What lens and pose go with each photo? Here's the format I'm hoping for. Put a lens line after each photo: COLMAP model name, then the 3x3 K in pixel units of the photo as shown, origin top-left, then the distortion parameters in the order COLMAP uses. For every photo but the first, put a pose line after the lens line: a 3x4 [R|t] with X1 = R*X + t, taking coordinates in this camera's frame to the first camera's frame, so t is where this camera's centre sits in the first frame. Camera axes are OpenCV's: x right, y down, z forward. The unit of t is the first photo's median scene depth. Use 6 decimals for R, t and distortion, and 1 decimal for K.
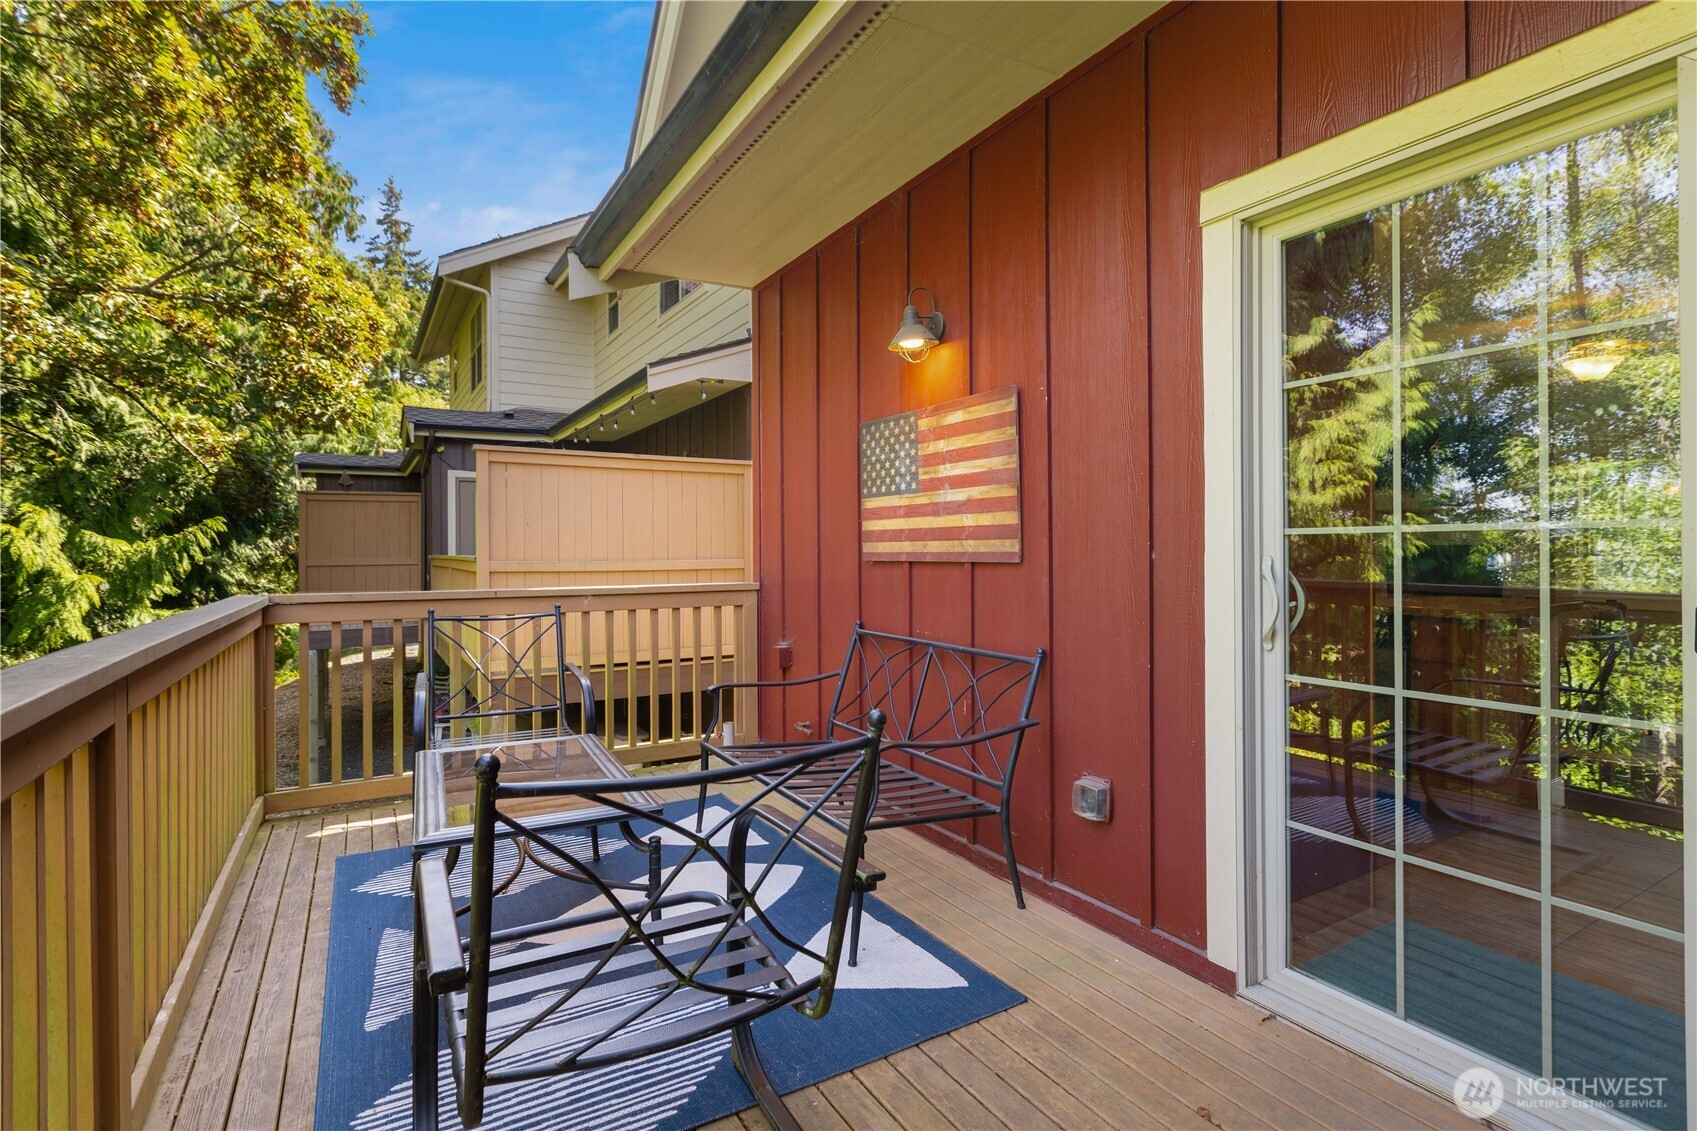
lens RADIAL K [[803.9, 0, 844.1], [0, 803.9, 539.9], [0, 0, 1]] dist [-0.010501, 0.001652]
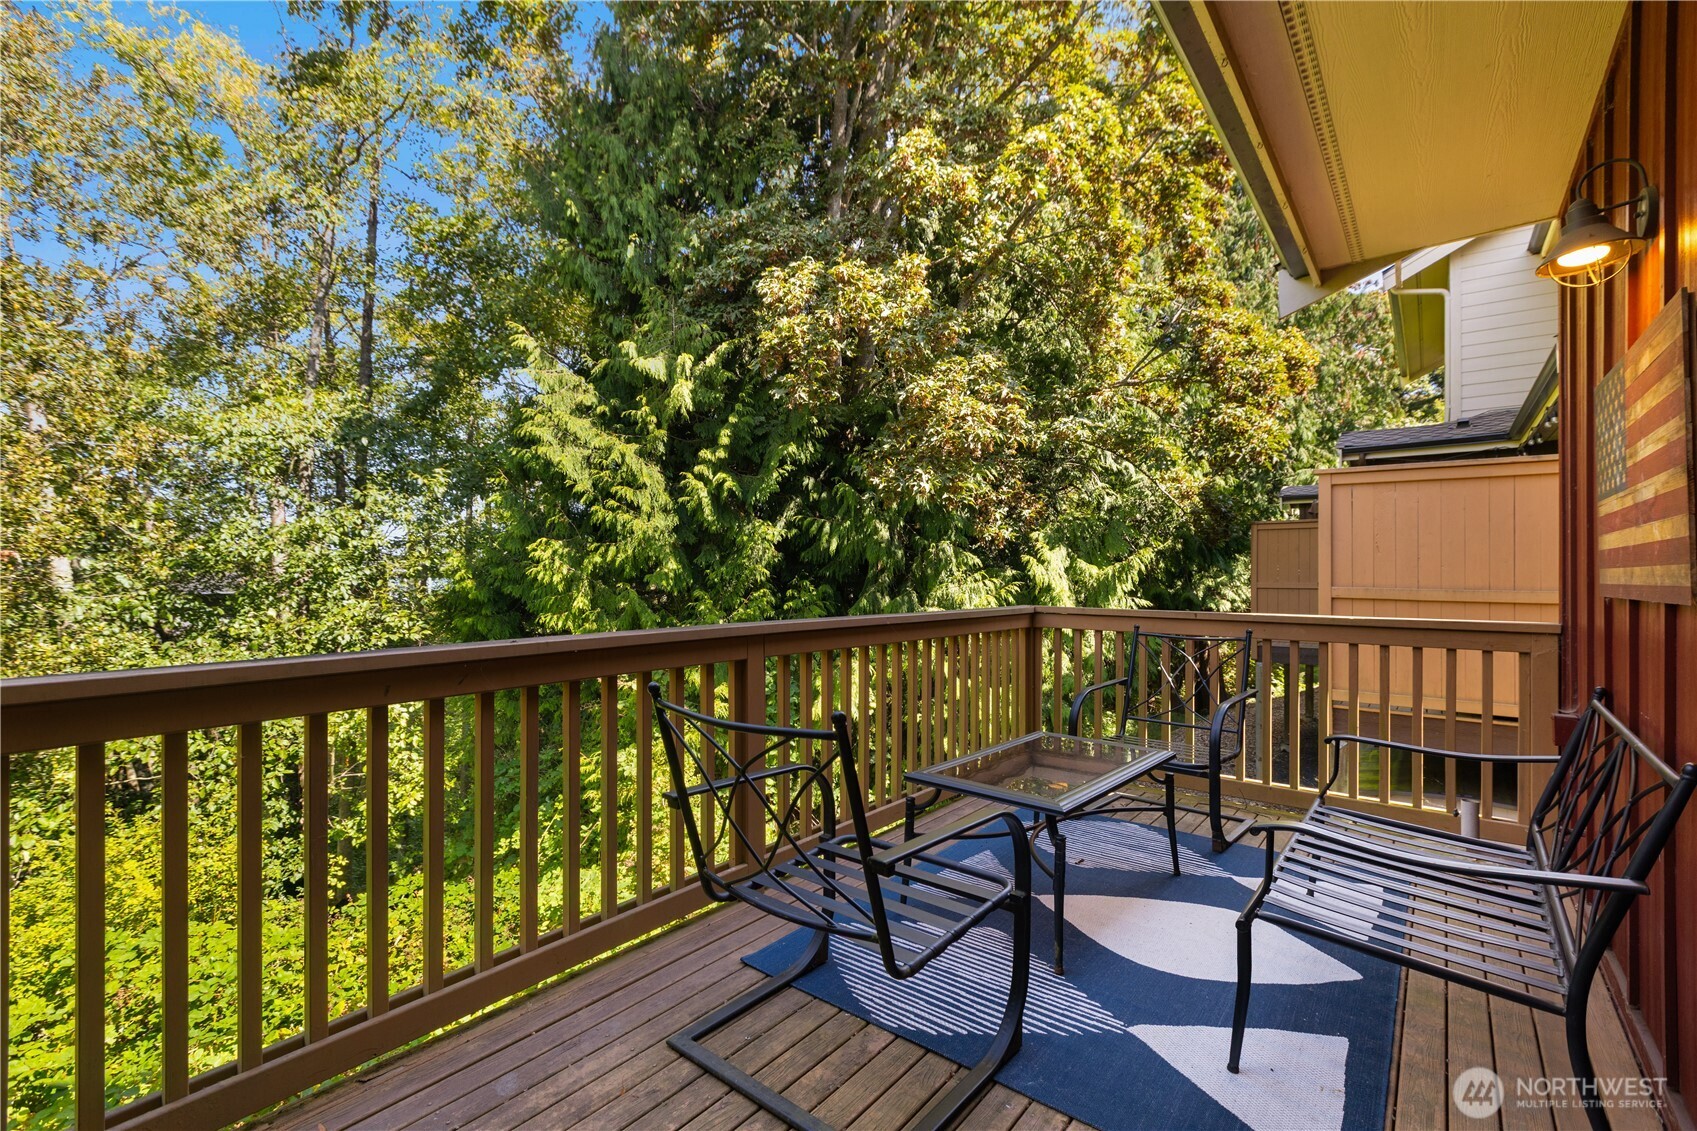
lens RADIAL K [[764.9, 0, 852.2], [0, 764.9, 561.3], [0, 0, 1]] dist [0.000600, -0.000352]
pose [[0.356326, -0.007712, -0.934330, 0.175070], [0.003147, 0.999970, -0.007054, 0.000041], [0.934356, -0.000427, 0.356340, 0.096426]]
